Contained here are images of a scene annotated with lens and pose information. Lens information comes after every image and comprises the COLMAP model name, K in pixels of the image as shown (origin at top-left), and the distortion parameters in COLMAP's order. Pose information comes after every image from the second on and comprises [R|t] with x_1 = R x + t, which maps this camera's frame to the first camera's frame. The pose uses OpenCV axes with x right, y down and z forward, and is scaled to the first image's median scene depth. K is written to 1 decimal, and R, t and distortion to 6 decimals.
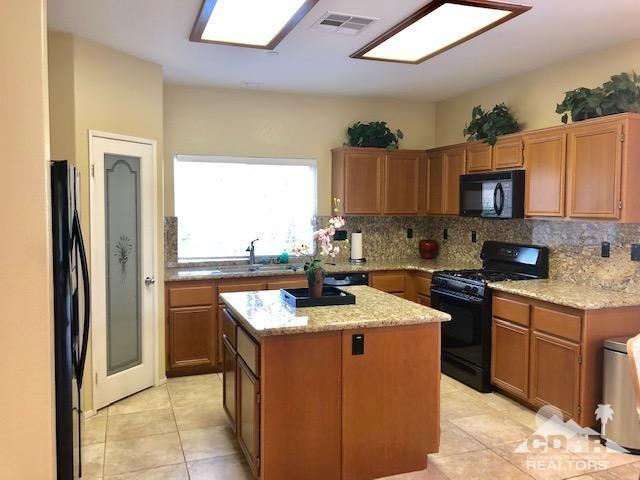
lens RADIAL K [[524.9, 0, 318.0], [0, 524.9, 237.4], [0, 0, 1]] dist [0.031194, -0.017996]
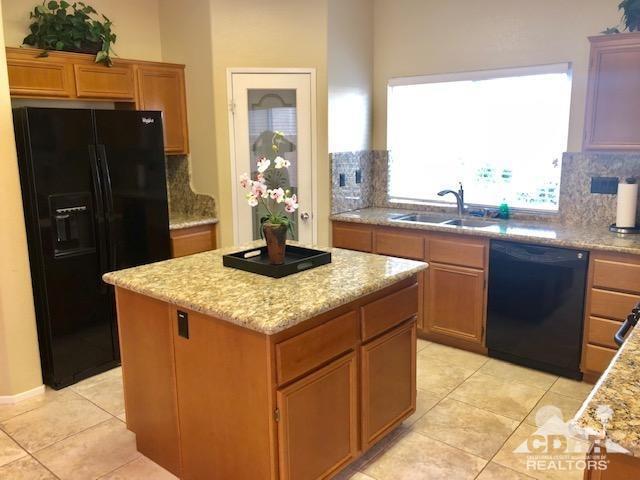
lens RADIAL K [[524.9, 0, 319.7], [0, 524.9, 235.2], [0, 0, 1]] dist [0.031194, -0.017996]
pose [[0.505792, 0.155176, -0.848584, 0.455381], [-0.042013, 0.986952, 0.155437, -0.031214], [0.861632, -0.042967, 0.505712, 0.438191]]
